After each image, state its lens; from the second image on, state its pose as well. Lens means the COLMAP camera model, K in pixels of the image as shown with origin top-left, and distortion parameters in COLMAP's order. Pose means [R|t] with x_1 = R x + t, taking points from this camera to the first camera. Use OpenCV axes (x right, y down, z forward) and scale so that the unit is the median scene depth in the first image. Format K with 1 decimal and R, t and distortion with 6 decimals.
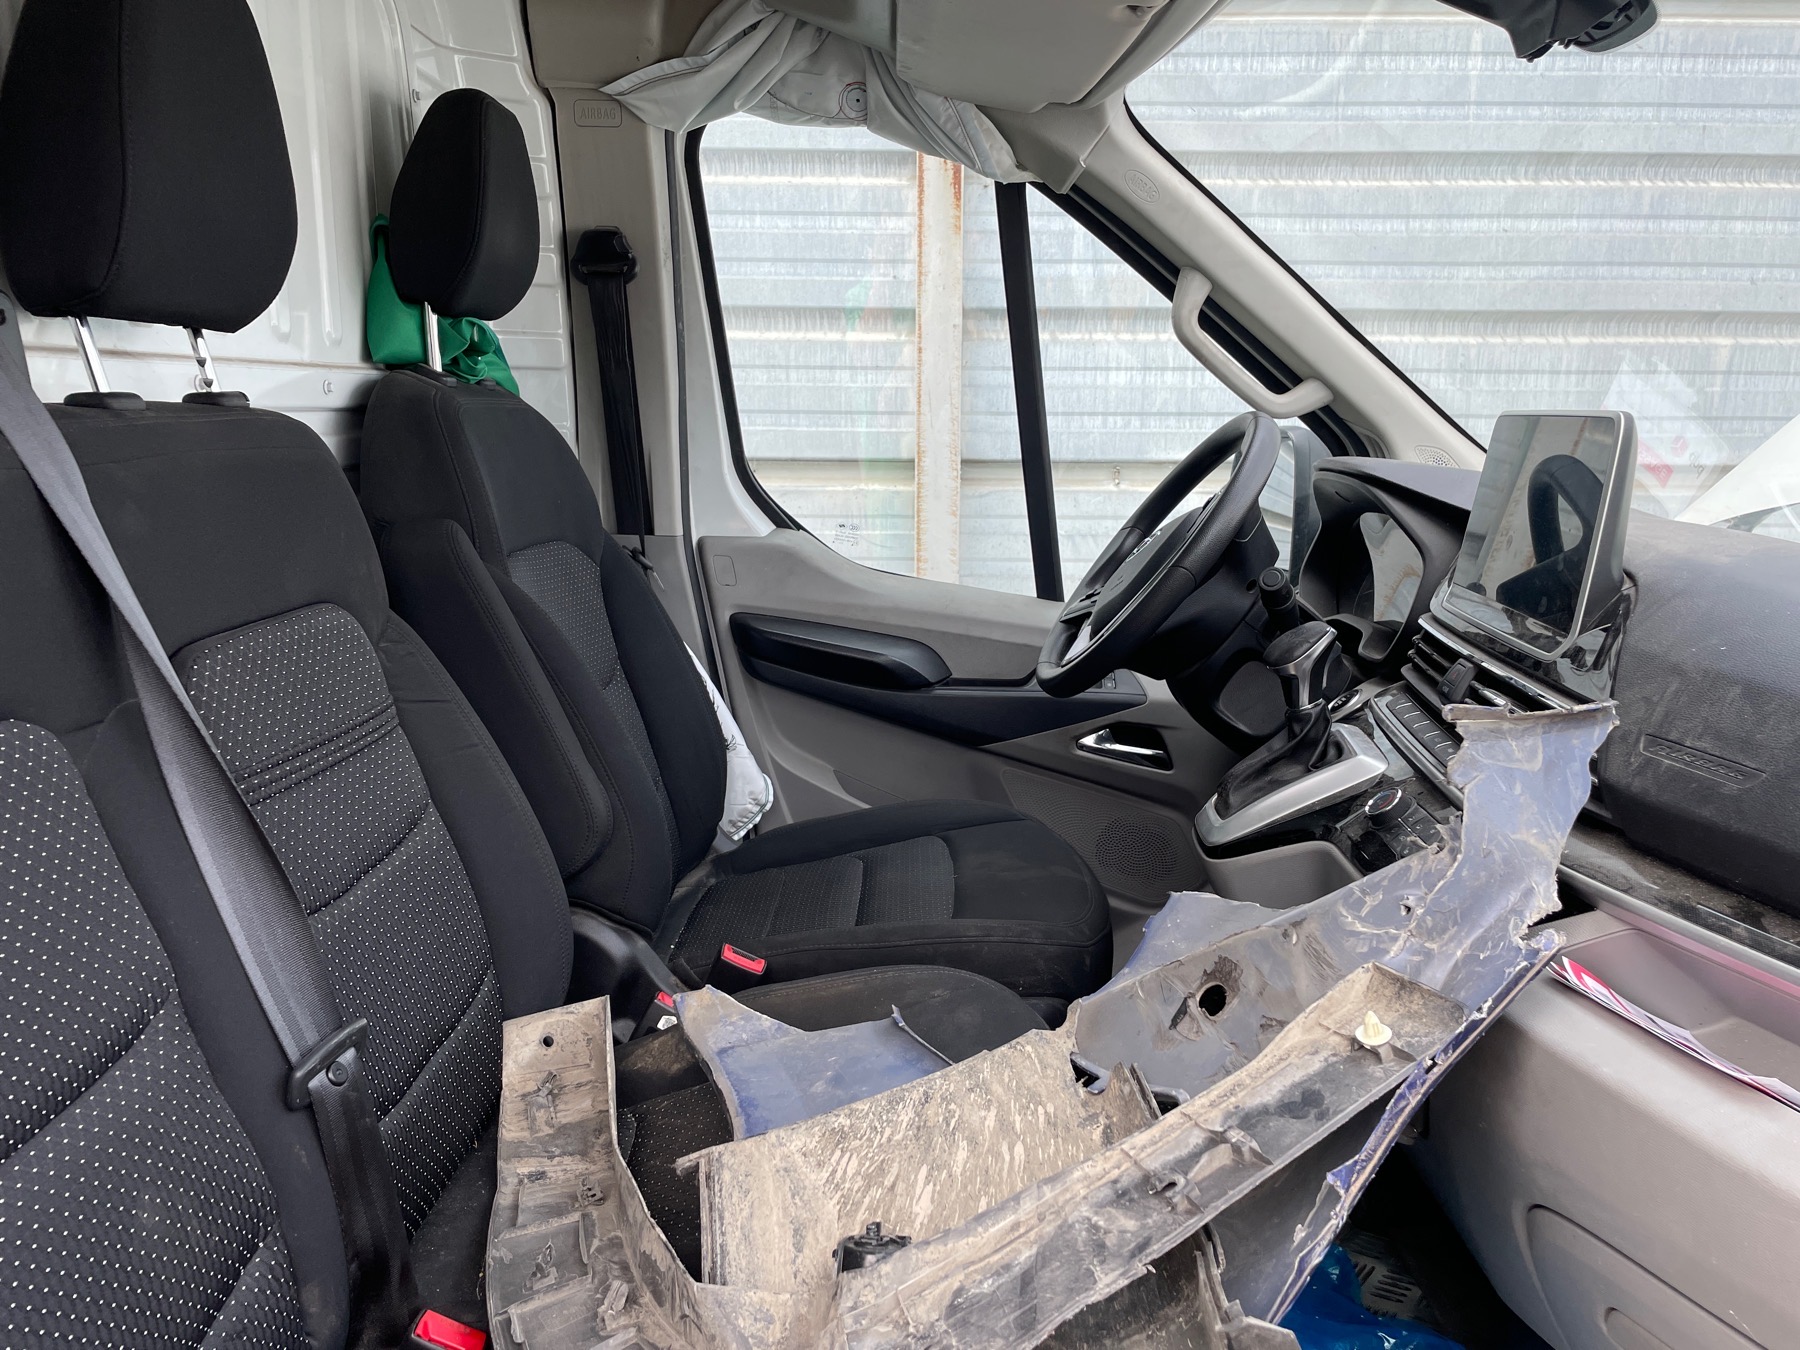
lens RADIAL K [[1355.2, 0, 901.3], [0, 1355.2, 708.3], [0, 0, 1]] dist [0.052193, -0.073641]
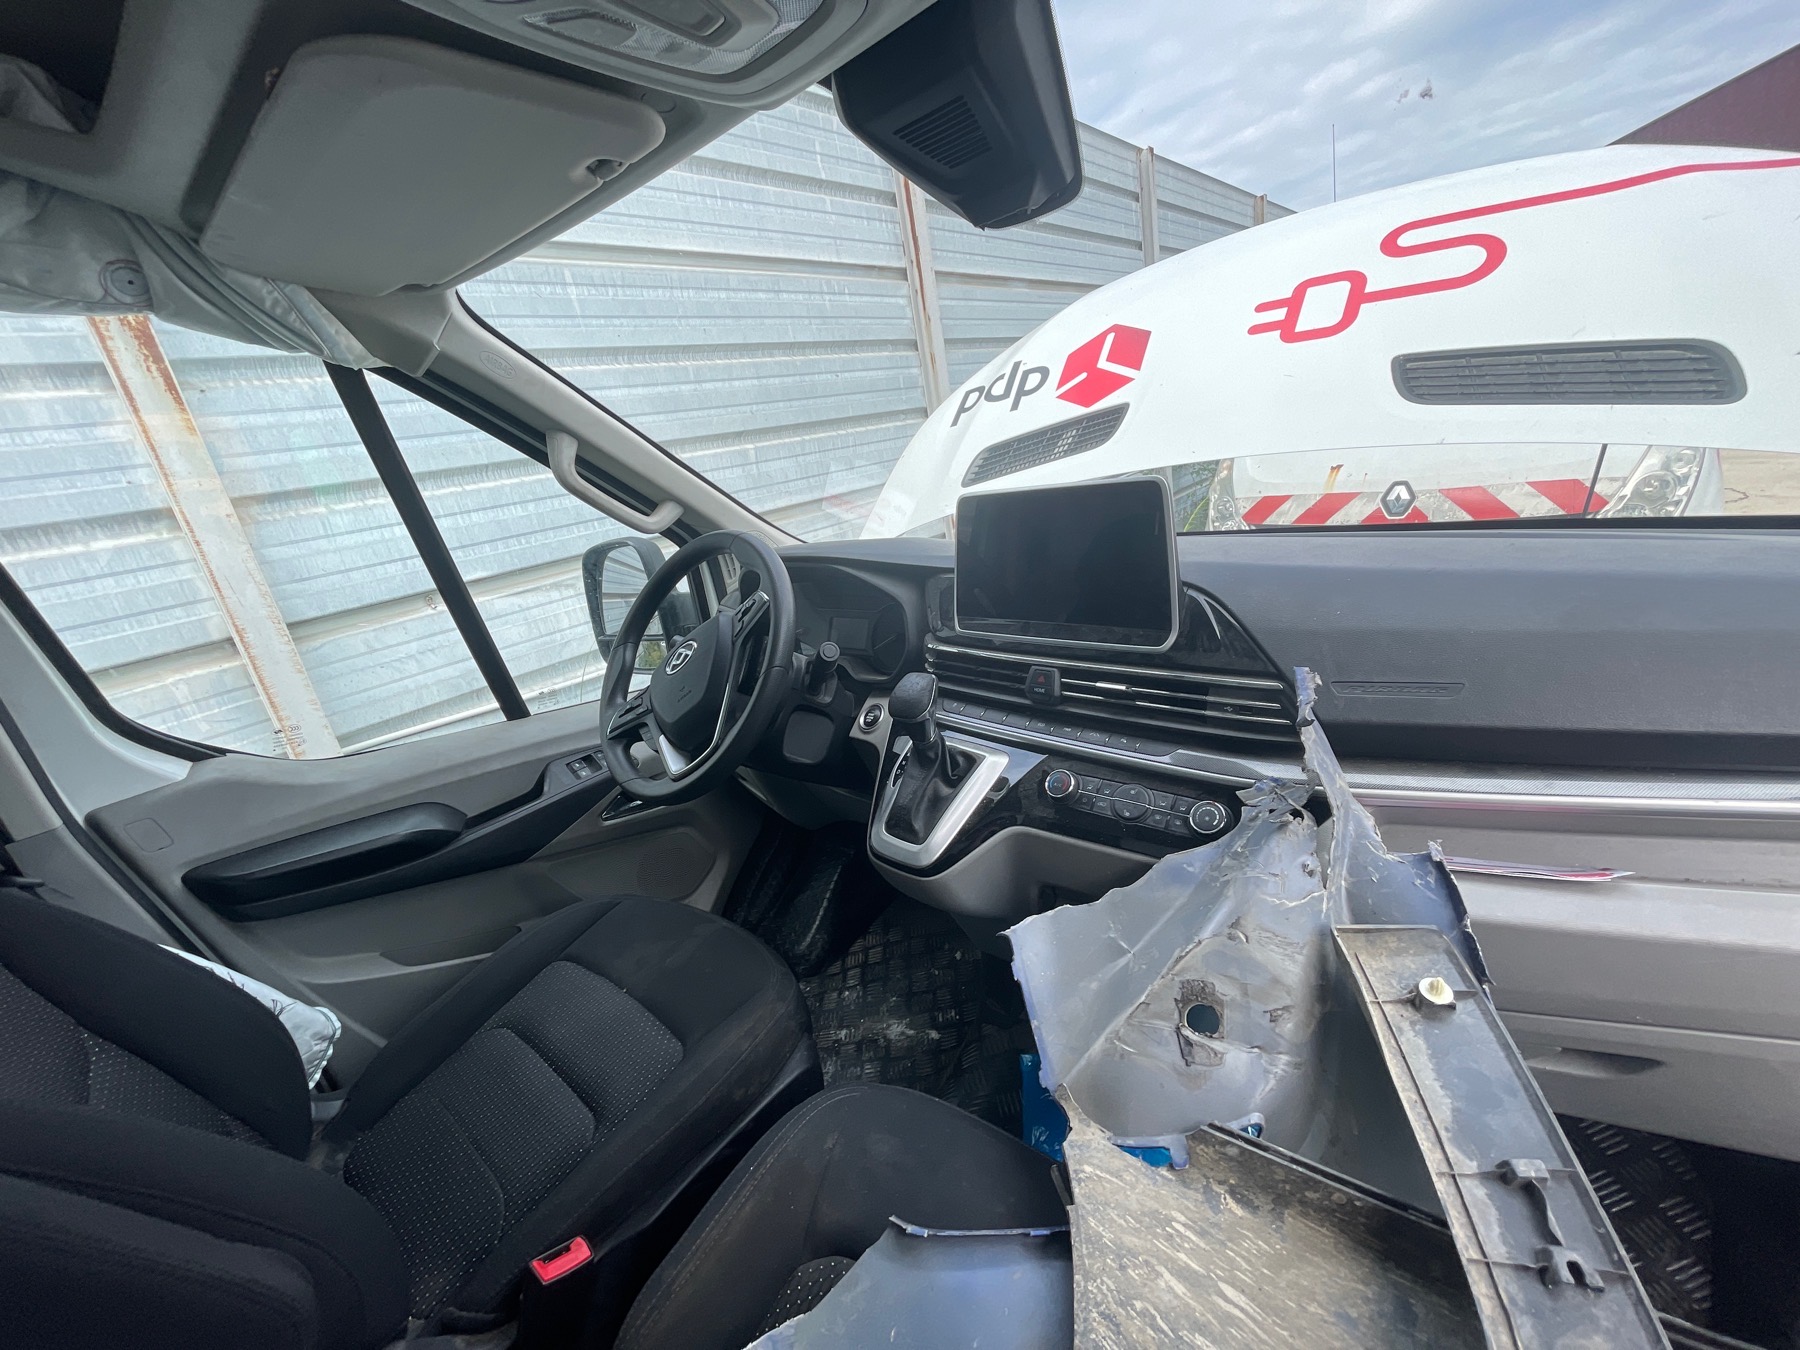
lens RADIAL K [[723.7, 0, 900.0], [0, 723.7, 675.0], [0, 0, 1]] dist [-0.006823, -0.000493]
pose [[0.618672, -0.346340, 0.705191, -0.122807], [0.331080, 0.928929, 0.165764, -0.115241], [-0.712482, 0.130921, 0.689368, 0.336269]]
